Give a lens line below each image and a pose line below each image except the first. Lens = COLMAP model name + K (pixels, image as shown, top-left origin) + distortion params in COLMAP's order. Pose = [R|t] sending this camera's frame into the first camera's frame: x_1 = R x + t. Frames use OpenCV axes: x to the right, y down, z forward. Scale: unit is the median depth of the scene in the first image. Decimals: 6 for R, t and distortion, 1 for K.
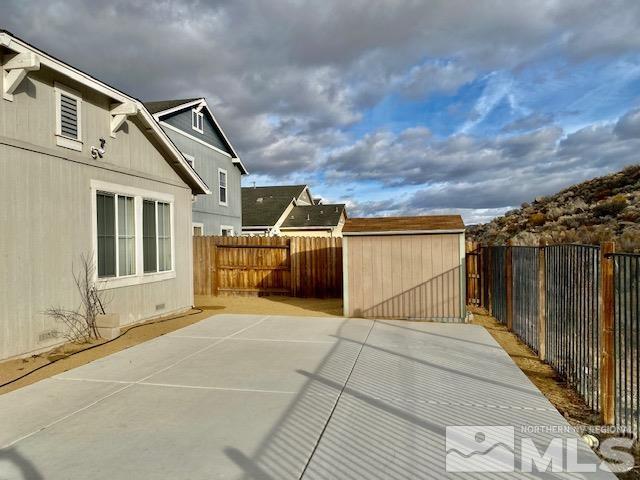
lens RADIAL K [[490.8, 0, 316.1], [0, 490.8, 243.8], [0, 0, 1]] dist [0.053813, -0.087597]
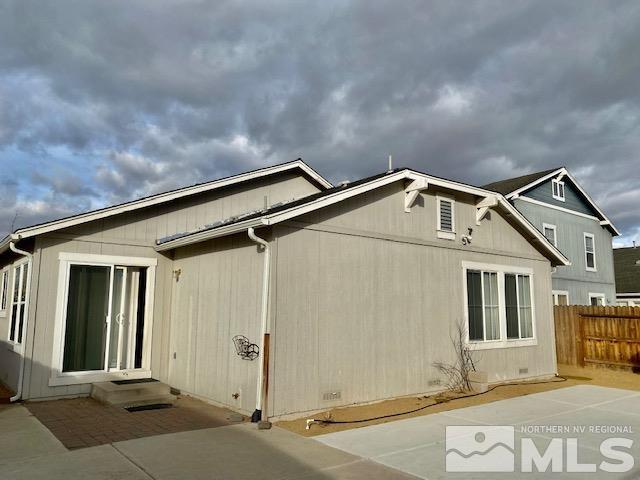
lens RADIAL K [[490.8, 0, 316.1], [0, 490.8, 243.8], [0, 0, 1]] dist [0.053813, -0.087597]
pose [[0.760977, -0.064891, -0.645526, 0.069216], [-0.019187, 0.992299, -0.122369, -0.010580], [0.648495, 0.105505, 0.753872, -0.177169]]
